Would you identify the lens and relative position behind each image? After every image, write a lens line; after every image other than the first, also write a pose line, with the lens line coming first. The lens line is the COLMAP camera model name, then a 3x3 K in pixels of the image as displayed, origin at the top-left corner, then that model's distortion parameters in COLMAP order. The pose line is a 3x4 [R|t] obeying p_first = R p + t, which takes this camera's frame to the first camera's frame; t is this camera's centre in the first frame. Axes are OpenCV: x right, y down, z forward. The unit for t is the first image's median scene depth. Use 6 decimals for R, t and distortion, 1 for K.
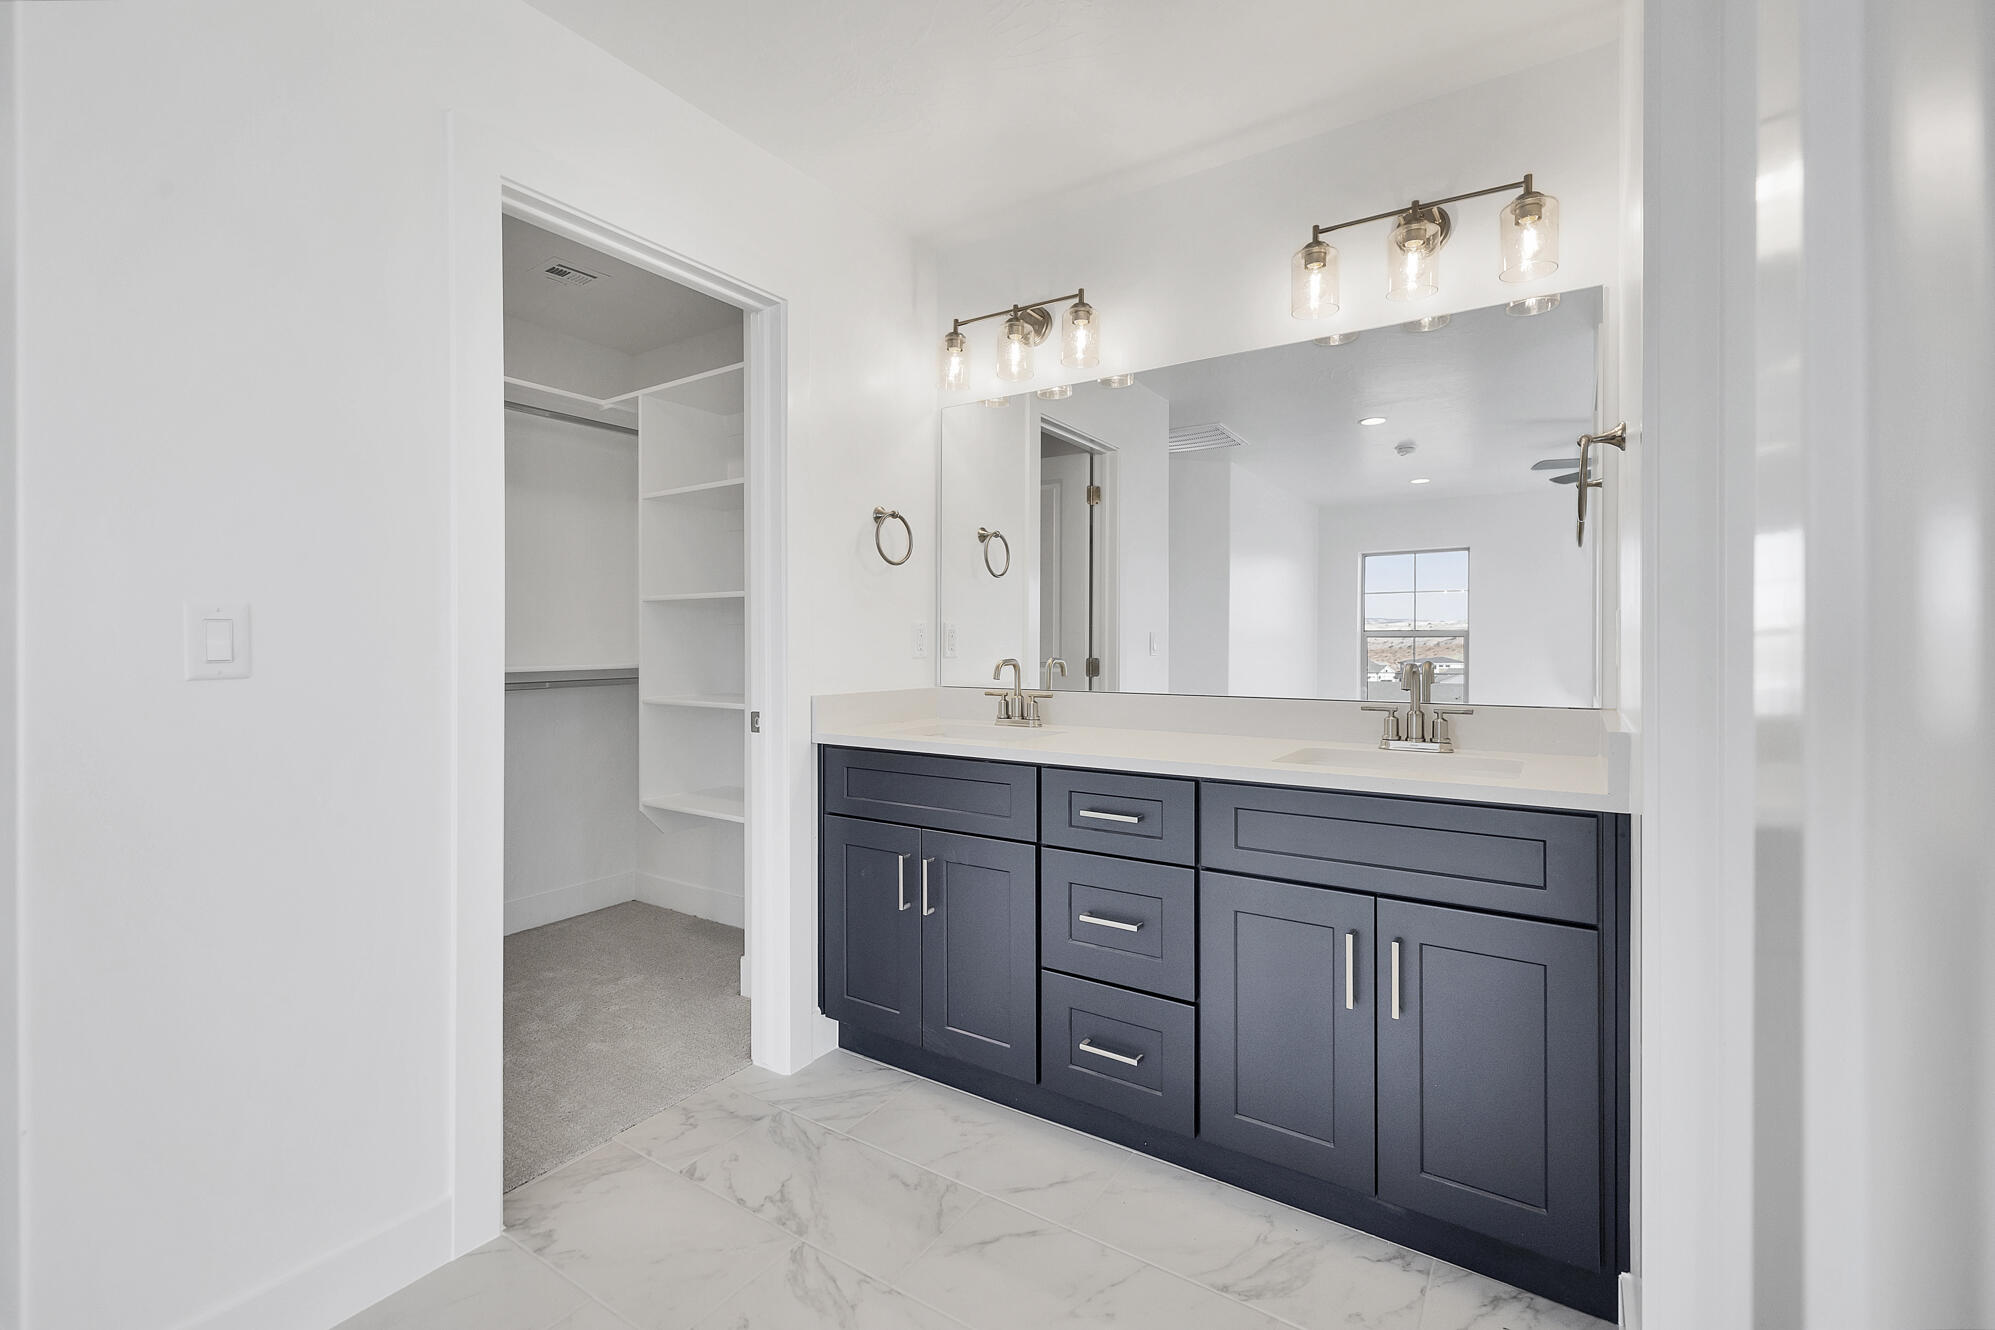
lens RADIAL K [[870.2, 0, 1001.6], [0, 870.2, 651.3], [0, 0, 1]] dist [0.001820, 0.000460]
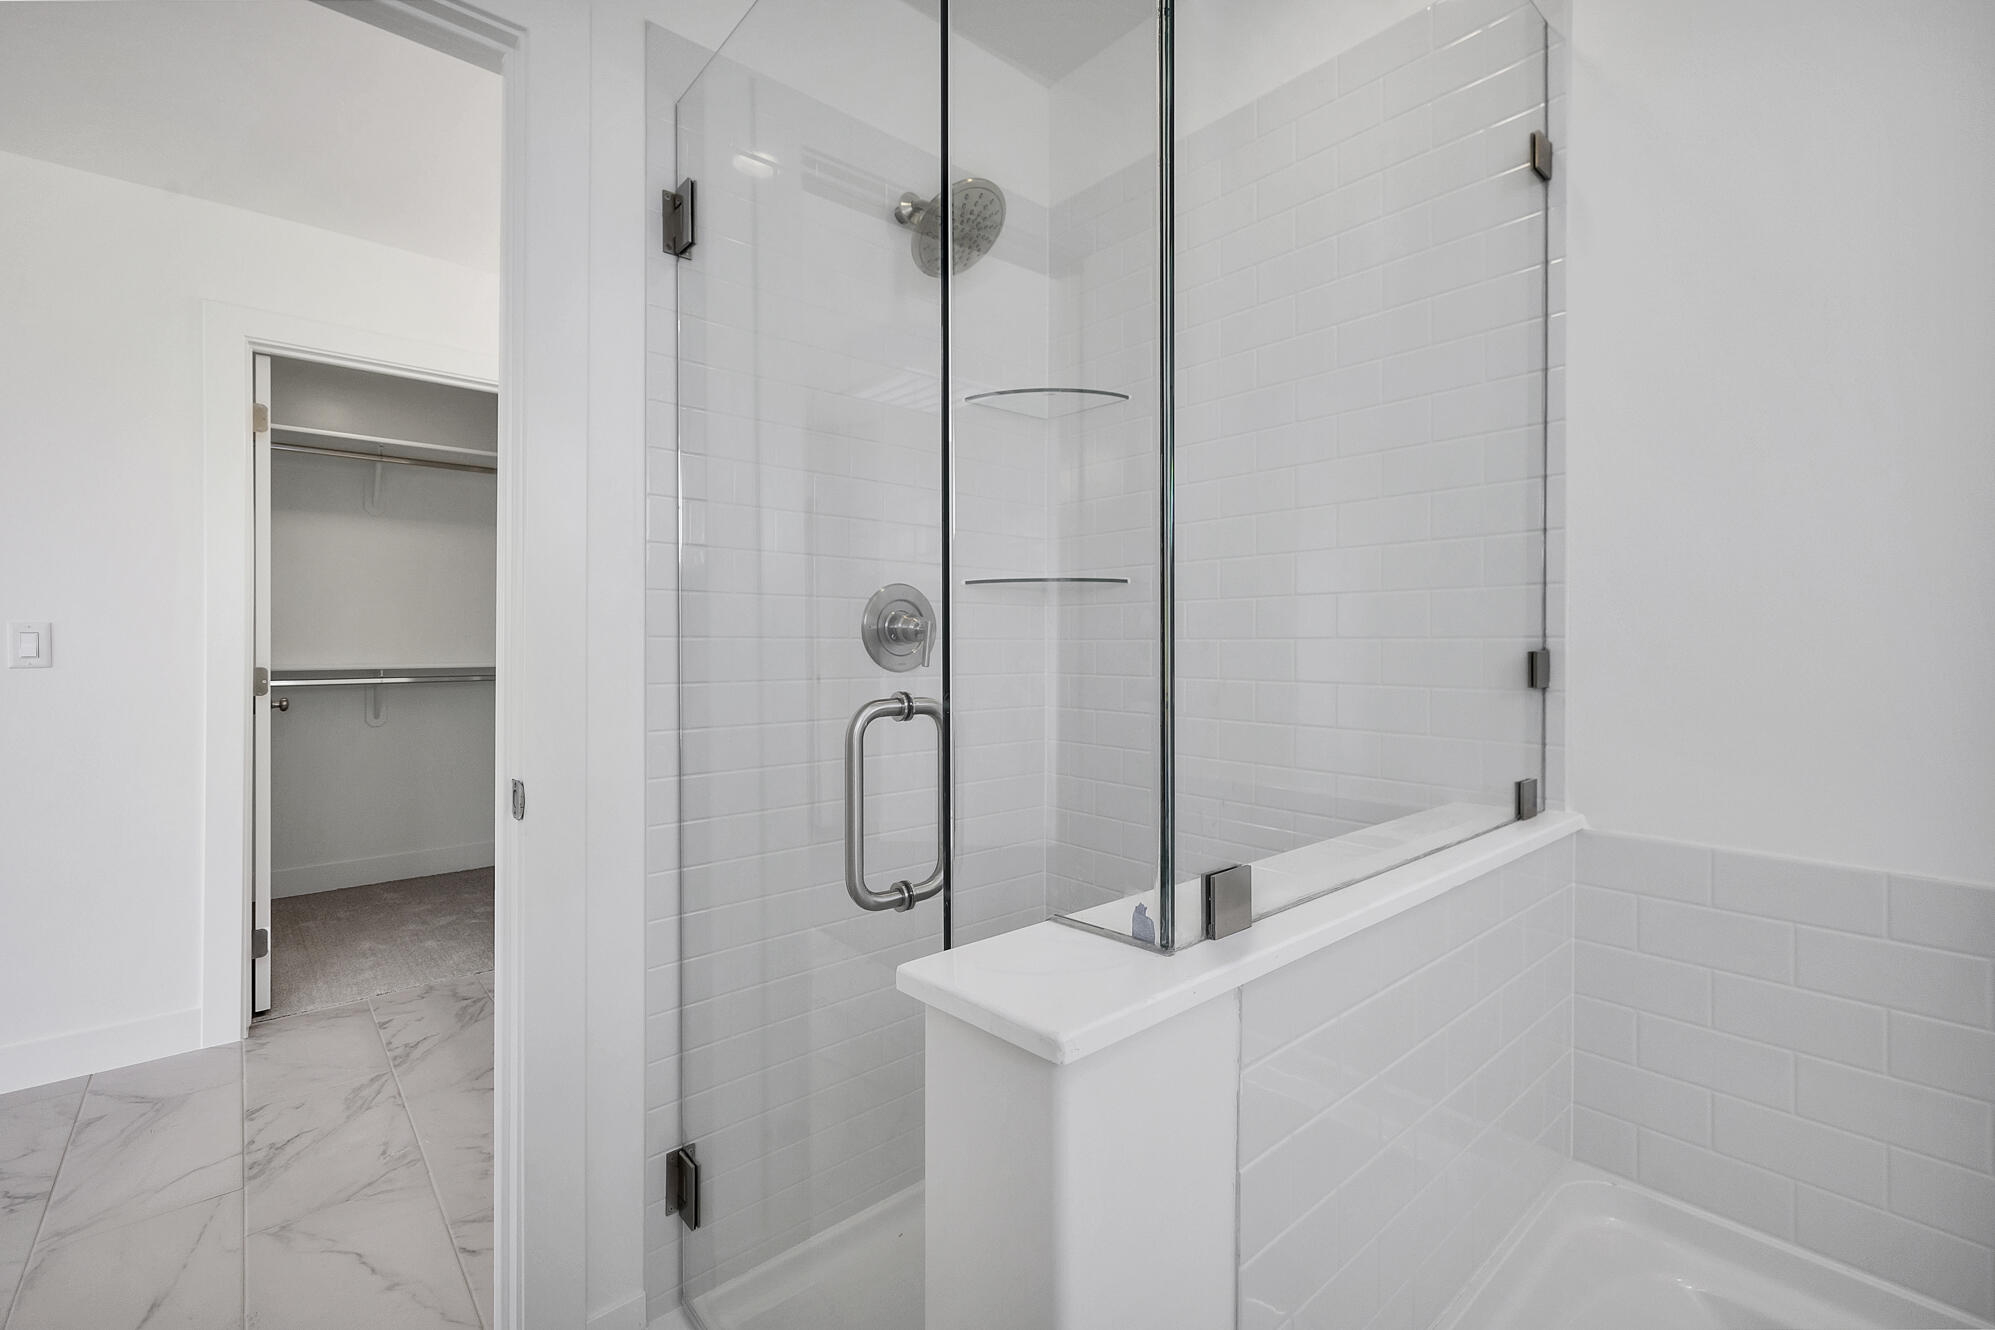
lens RADIAL K [[870.2, 0, 1000.7], [0, 870.2, 664.7], [0, 0, 1]] dist [0.001820, 0.000460]
pose [[0.960982, 0.002425, -0.276600, 0.830768], [0.001316, 0.999910, 0.013338, 0.003811], [0.276607, -0.013182, 0.960893, -0.053269]]
